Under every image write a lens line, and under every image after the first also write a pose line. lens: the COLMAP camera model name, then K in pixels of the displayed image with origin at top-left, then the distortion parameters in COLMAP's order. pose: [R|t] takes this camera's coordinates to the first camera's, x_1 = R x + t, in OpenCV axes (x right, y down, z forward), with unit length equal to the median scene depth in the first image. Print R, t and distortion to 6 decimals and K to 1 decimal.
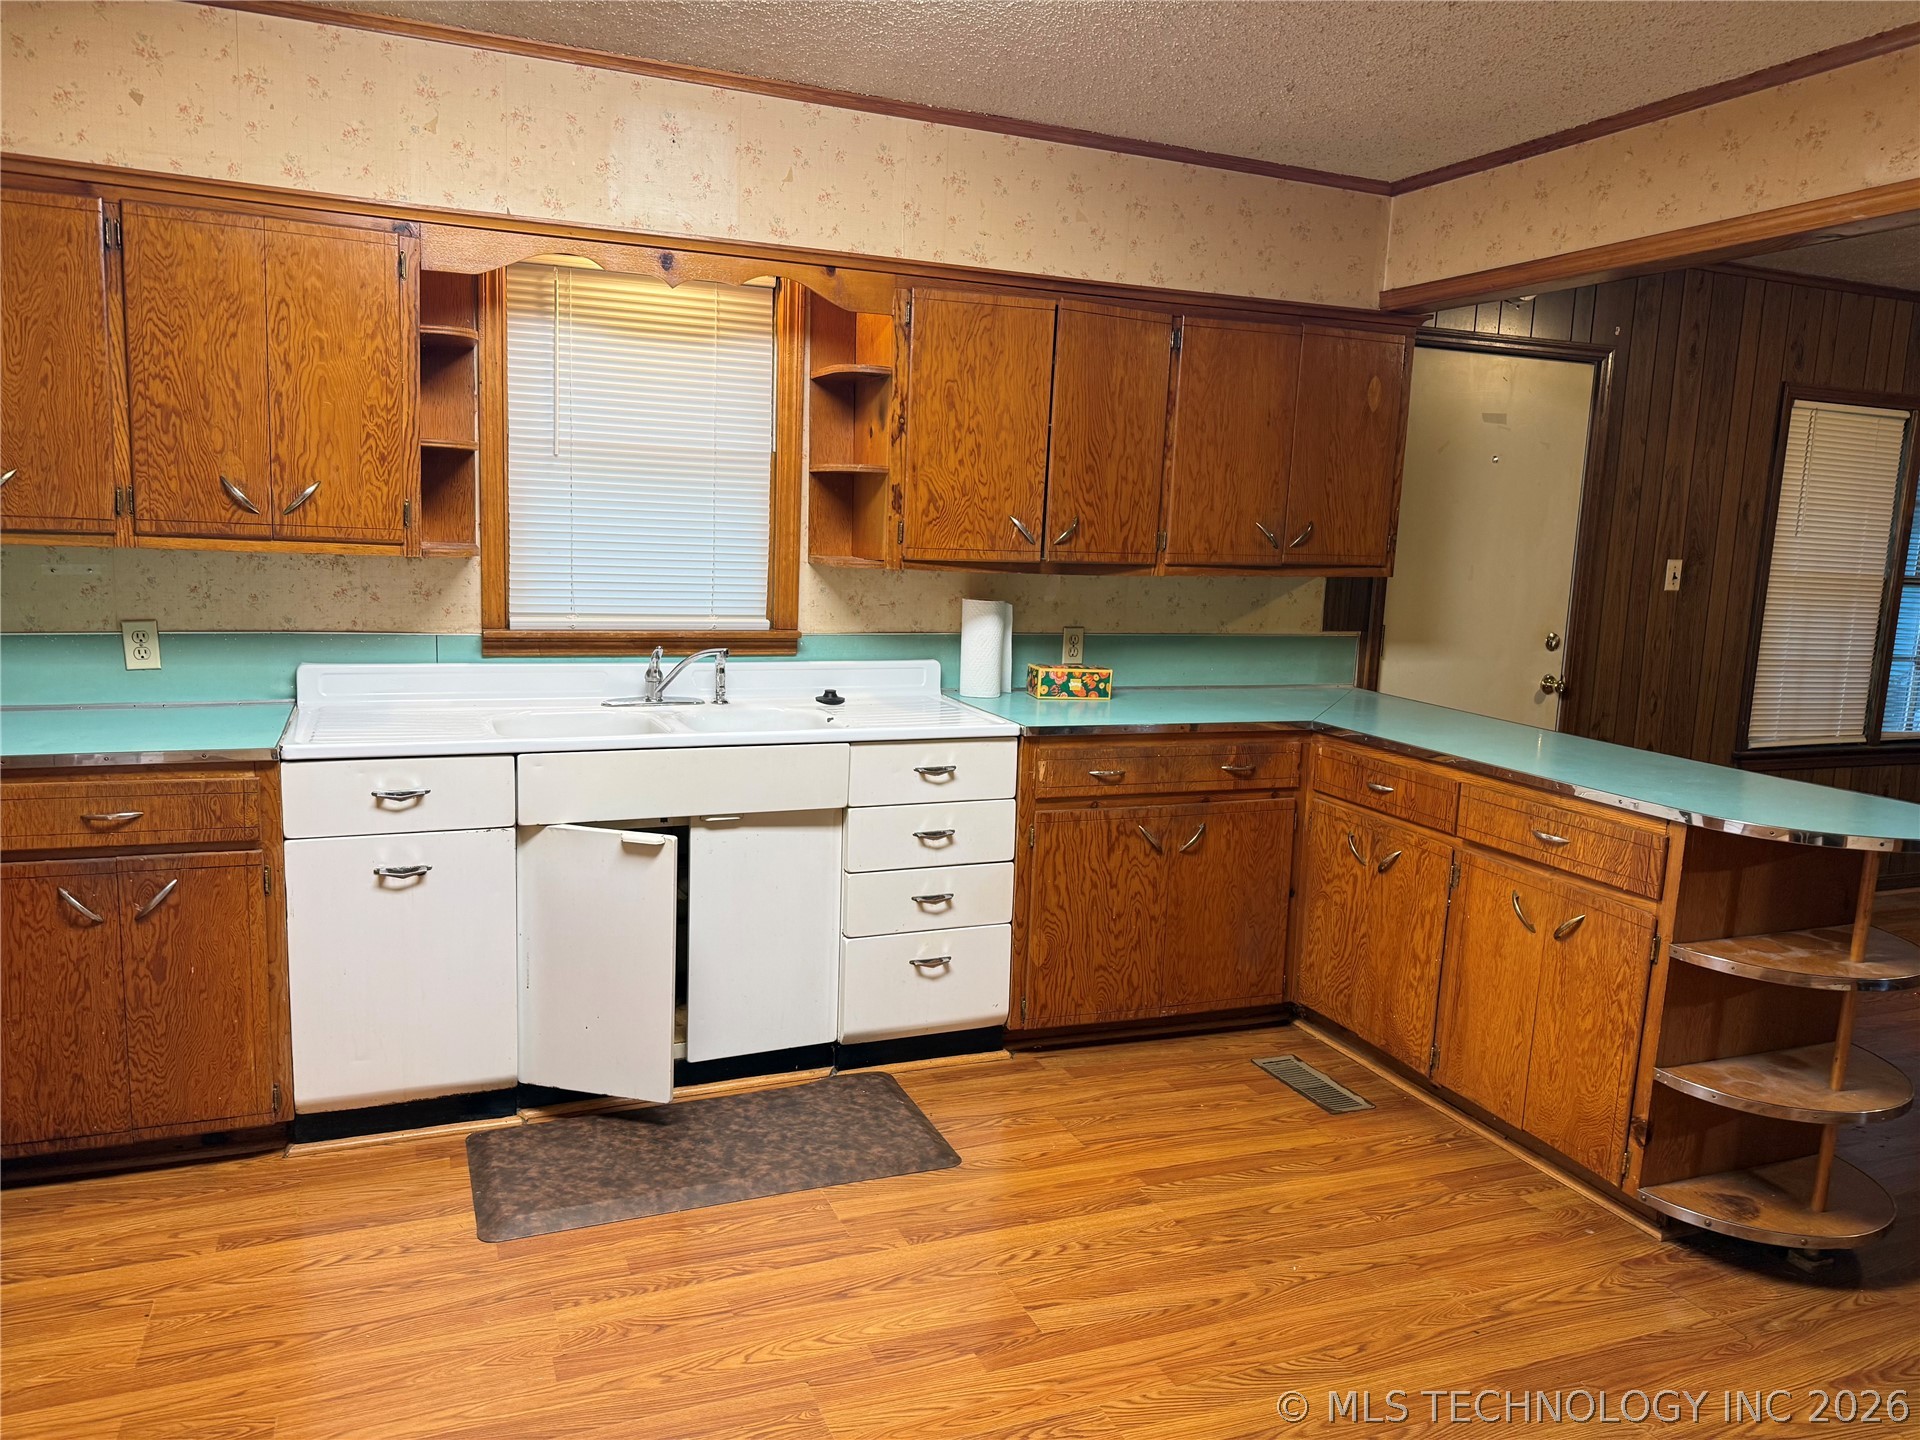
lens RADIAL K [[1345.0, 0, 954.1], [0, 1345.0, 732.4], [0, 0, 1]] dist [0.158691, -0.230624]
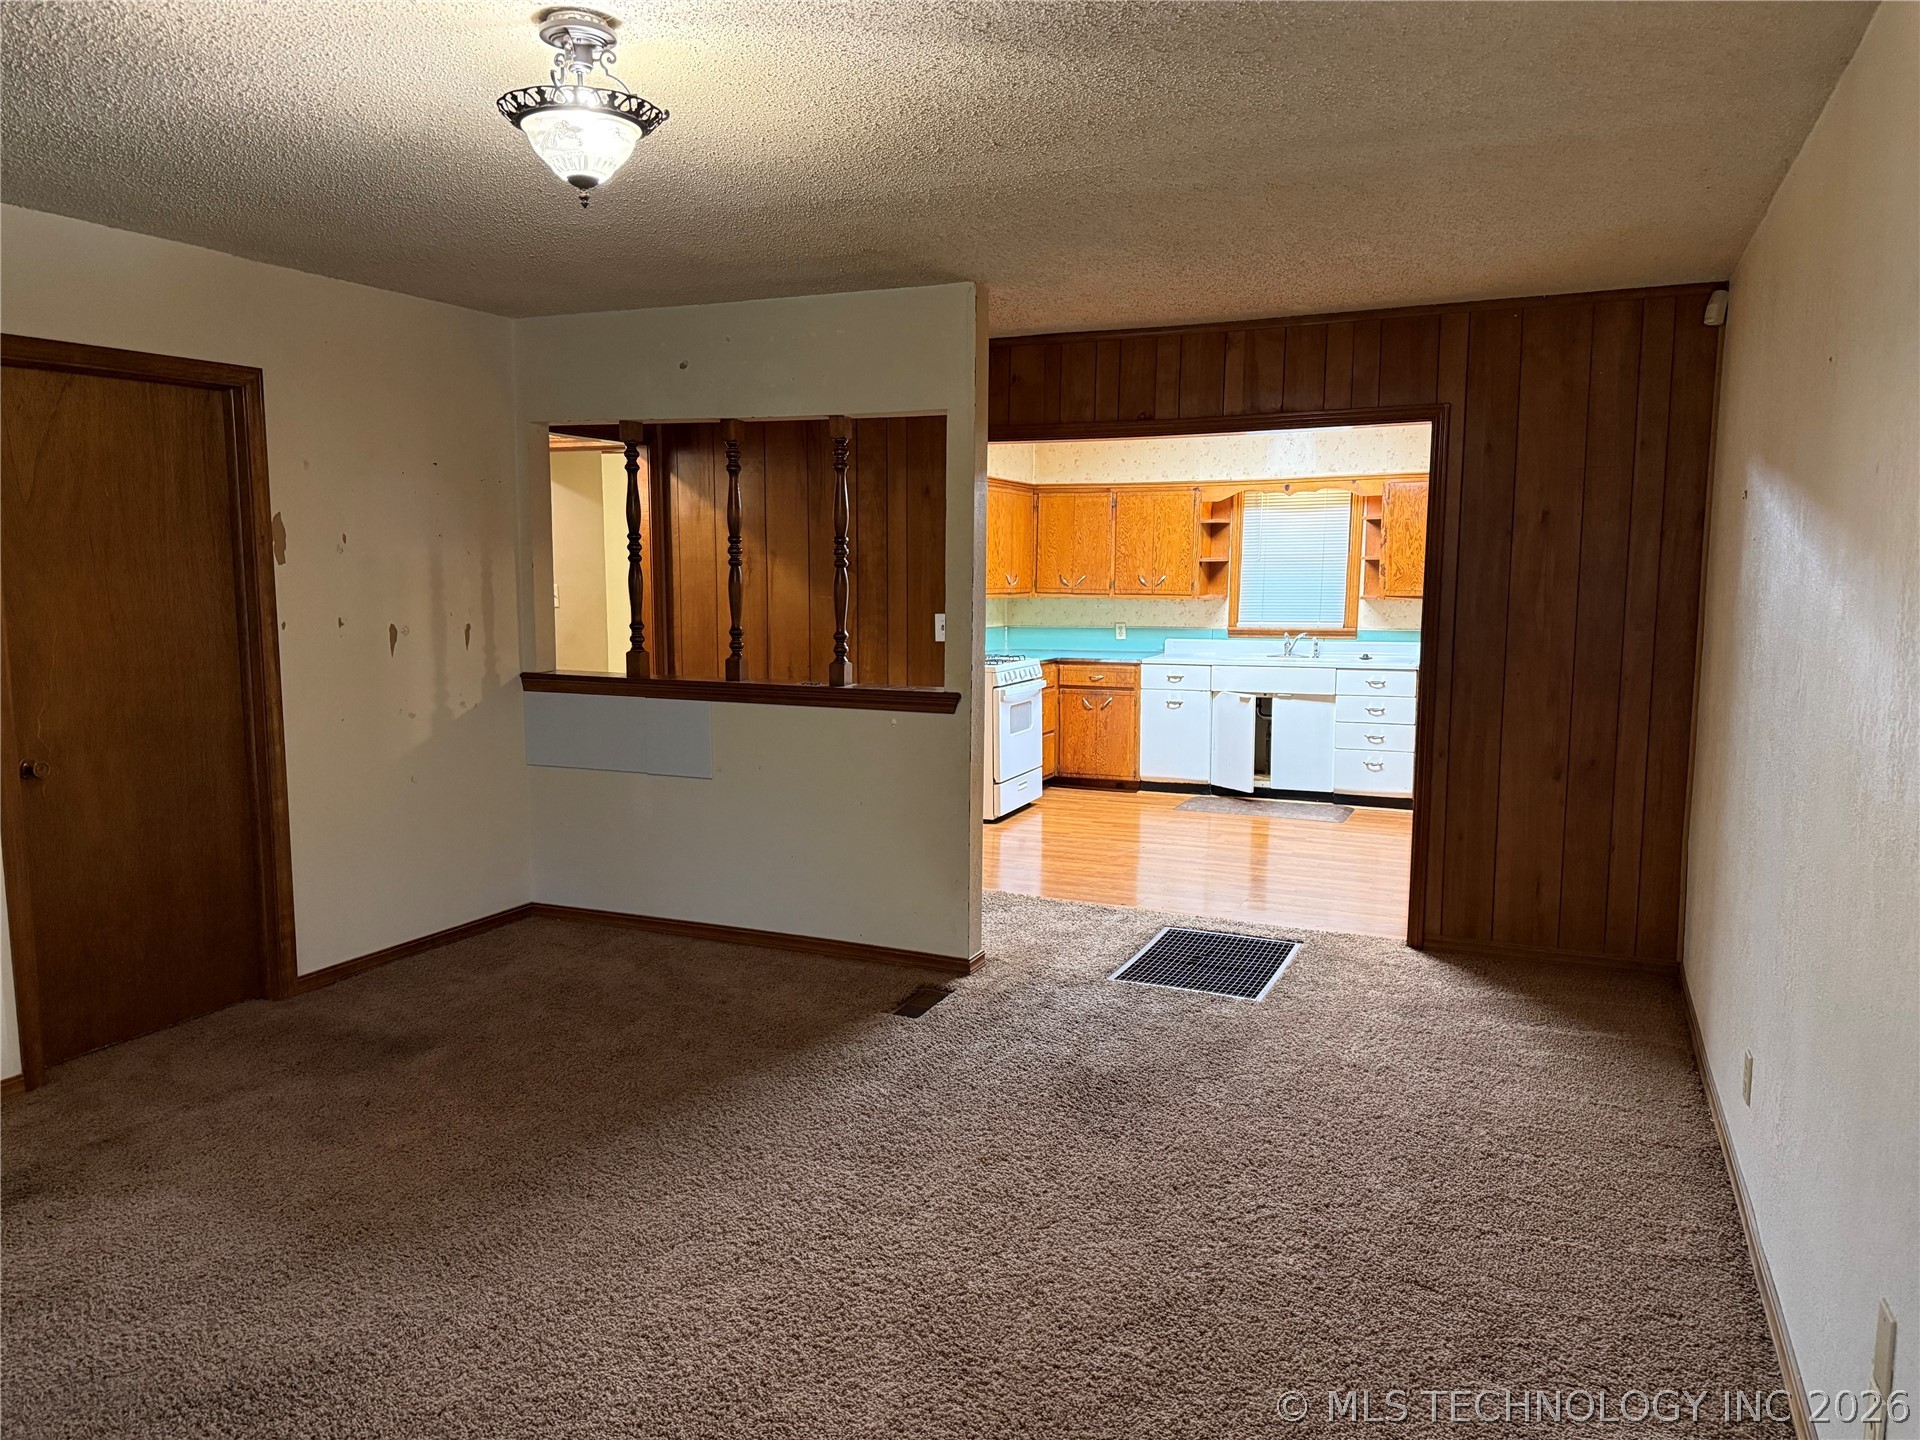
lens RADIAL K [[1345.0, 0, 954.1], [0, 1345.0, 732.4], [0, 0, 1]] dist [0.158691, -0.230624]
pose [[0.685358, 0.049160, -0.726545, 1.270088], [-0.088236, 0.995974, -0.015844, 0.227449], [0.722841, 0.074966, 0.686936, -1.234157]]
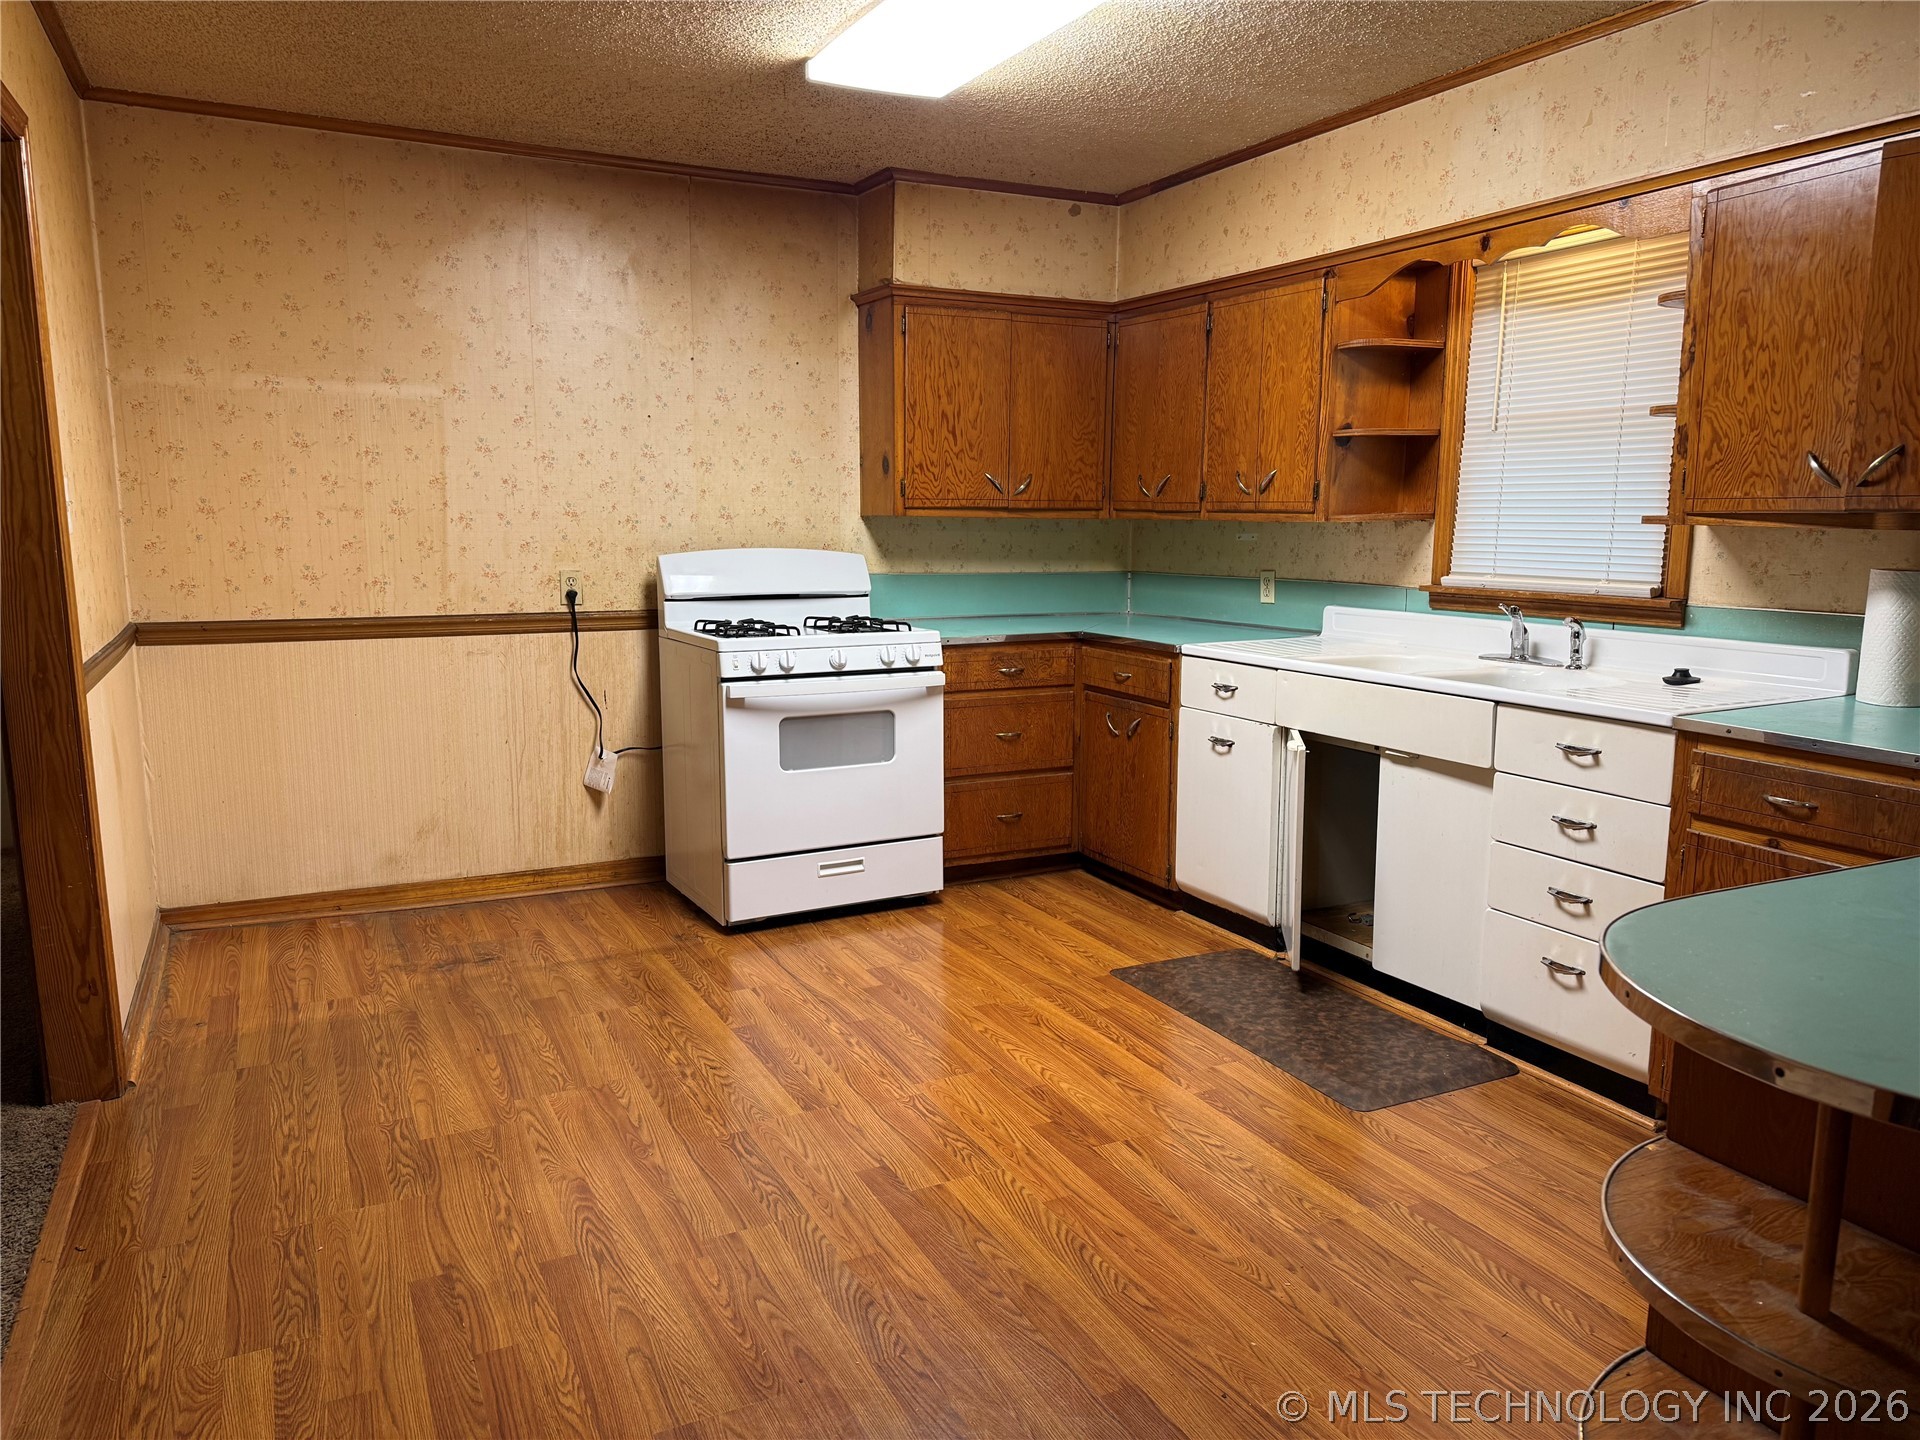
lens RADIAL K [[1341.6, 0, 958.5], [0, 1341.6, 750.2], [0, 0, 1]] dist [0.097866, -0.144990]
pose [[0.076073, 0.140258, -0.987188, 0.849149], [-0.152622, 0.980028, 0.127480, -0.023552], [0.985352, 0.140969, 0.095960, 0.527905]]
